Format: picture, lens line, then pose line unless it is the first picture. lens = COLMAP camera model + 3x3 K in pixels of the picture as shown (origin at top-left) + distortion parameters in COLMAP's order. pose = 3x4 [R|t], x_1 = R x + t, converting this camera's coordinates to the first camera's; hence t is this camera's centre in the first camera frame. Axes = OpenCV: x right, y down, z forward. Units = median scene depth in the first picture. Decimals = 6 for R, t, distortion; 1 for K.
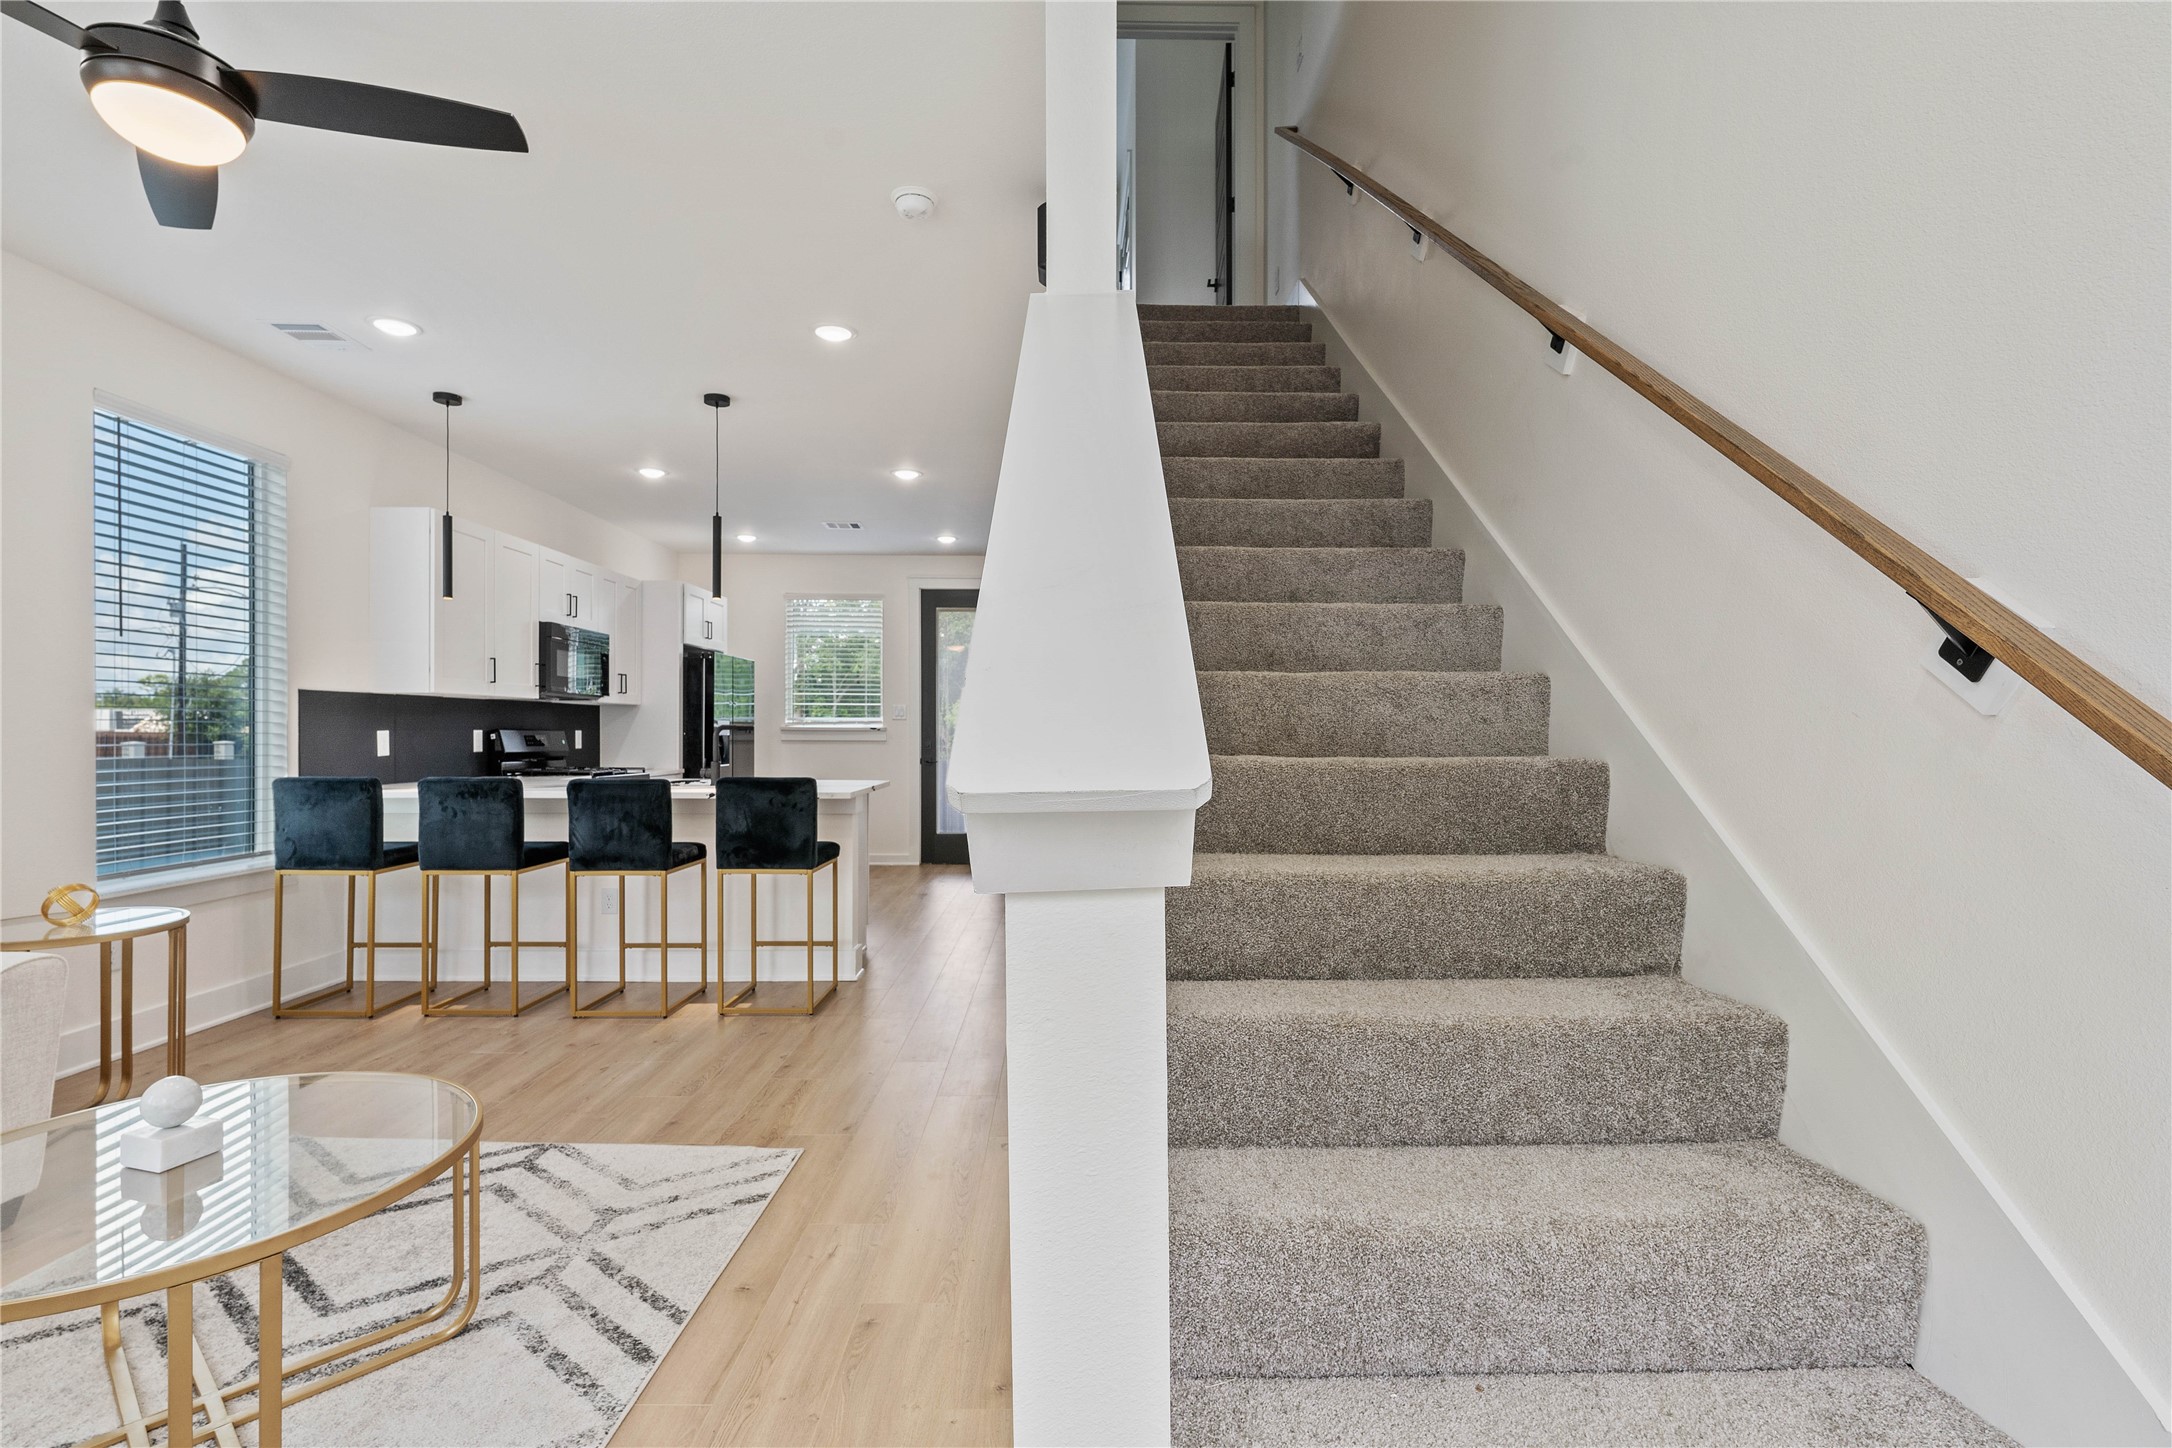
lens RADIAL K [[1033.9, 0, 1086.0], [0, 1033.9, 724.0], [0, 0, 1]] dist [-0.004871, -0.000668]
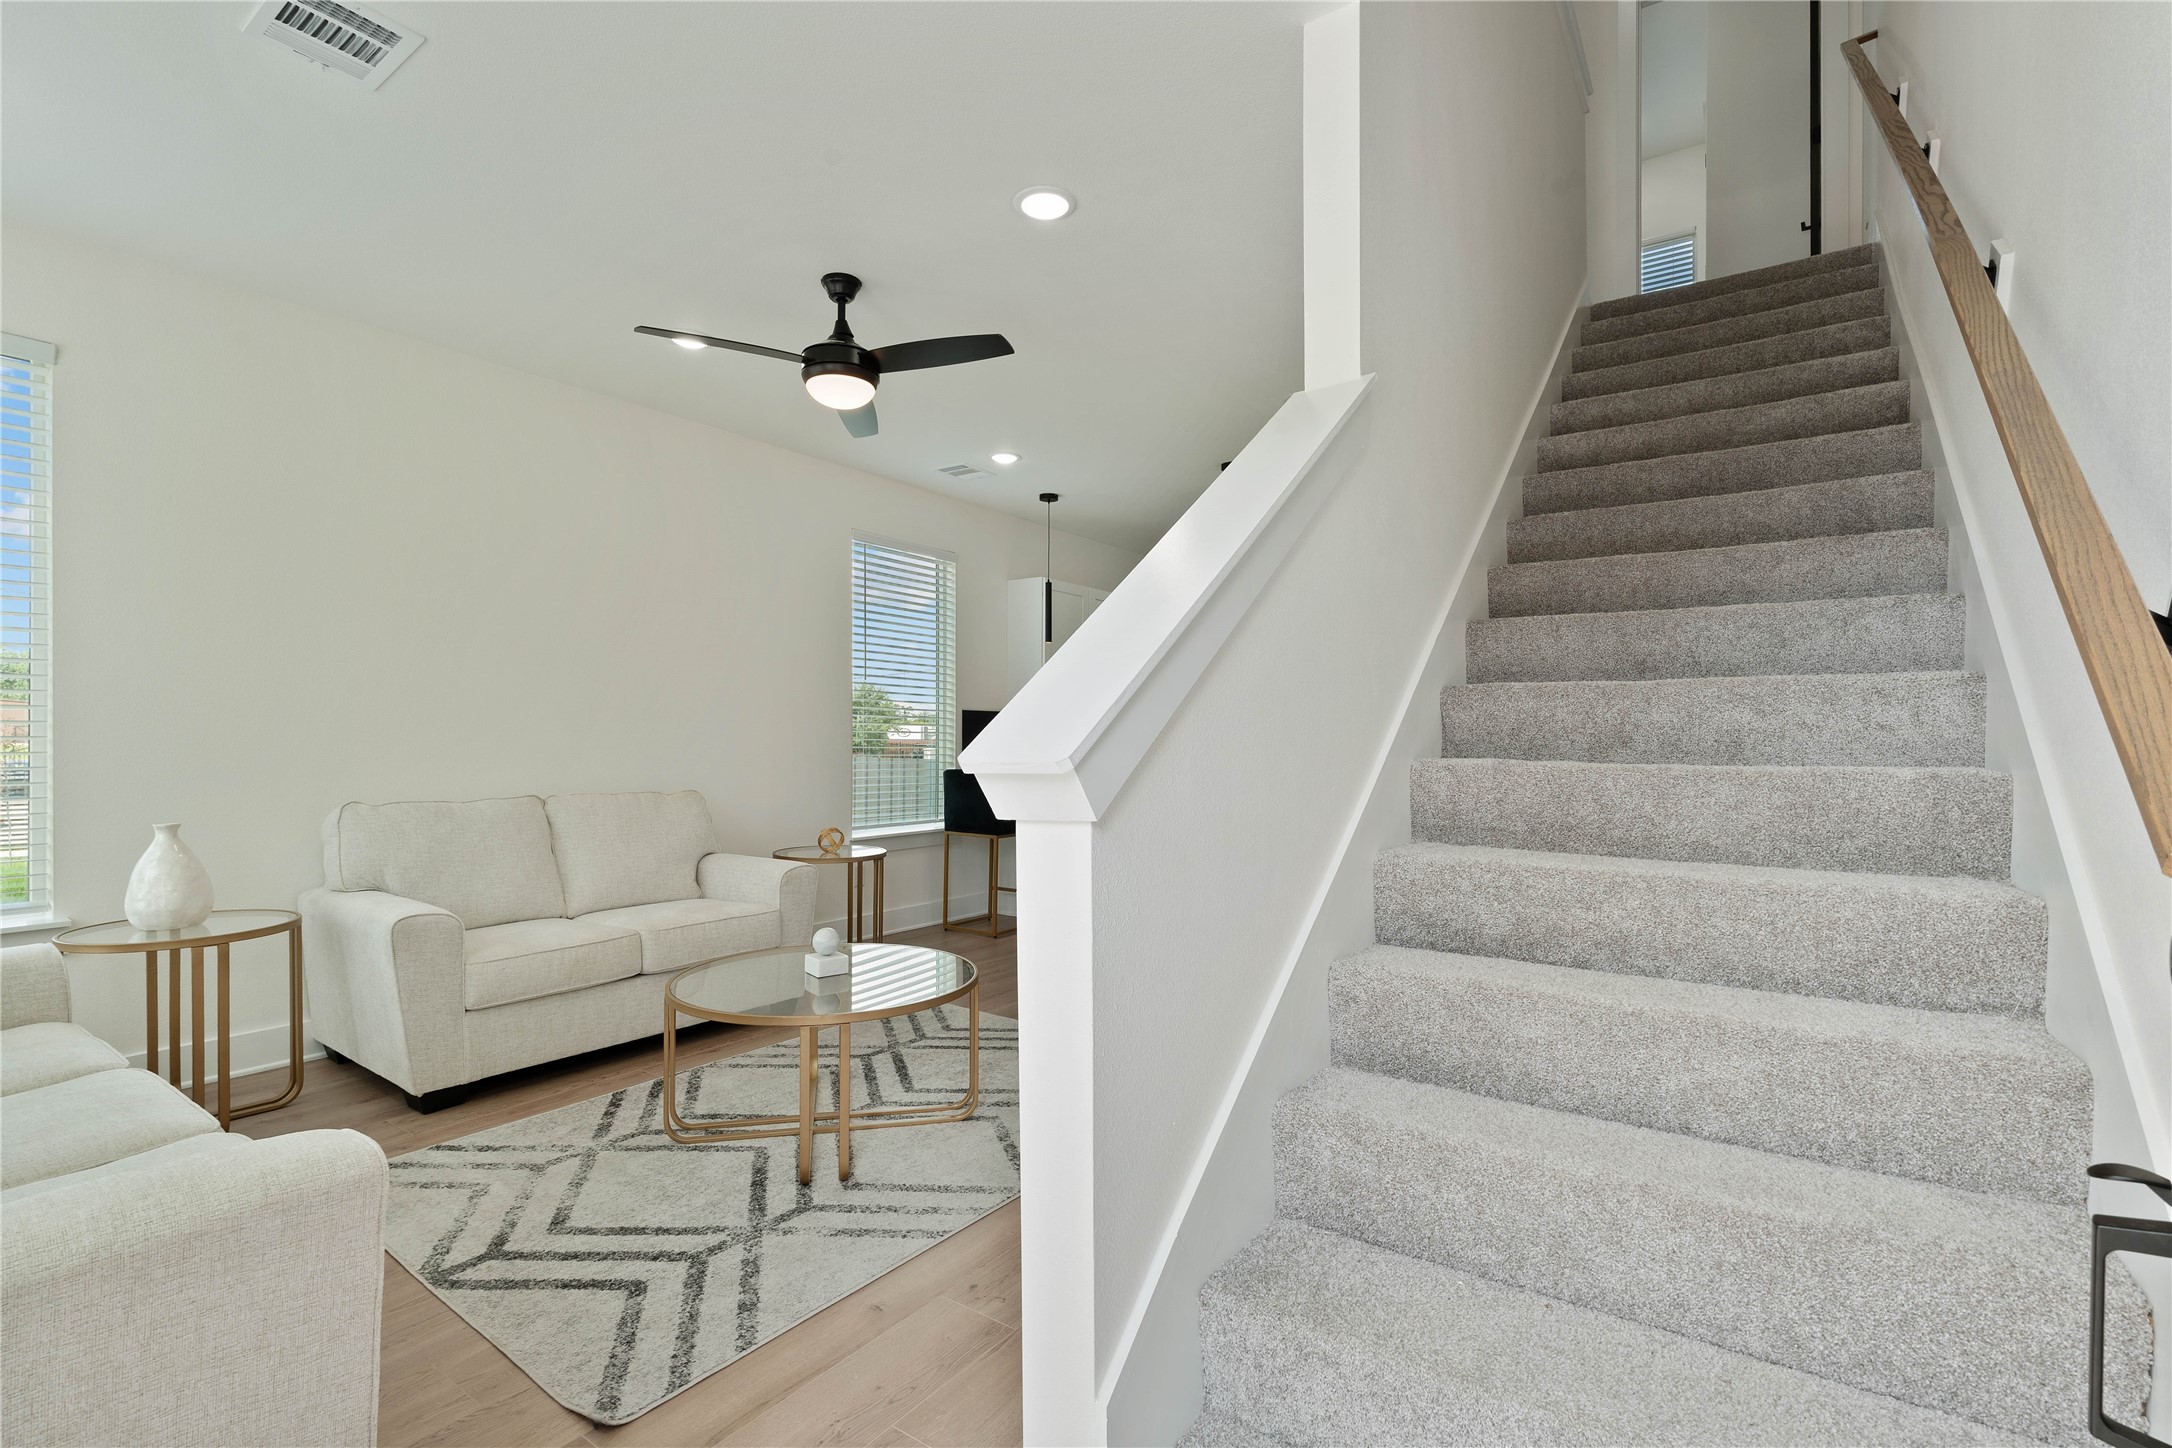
lens RADIAL K [[1033.9, 0, 1086.0], [0, 1033.9, 724.0], [0, 0, 1]] dist [-0.004871, -0.000668]
pose [[0.809345, -0.006170, -0.587301, 0.439298], [-0.000766, 0.999933, -0.011562, 0.005979], [0.587333, 0.009807, 0.809286, -0.163843]]
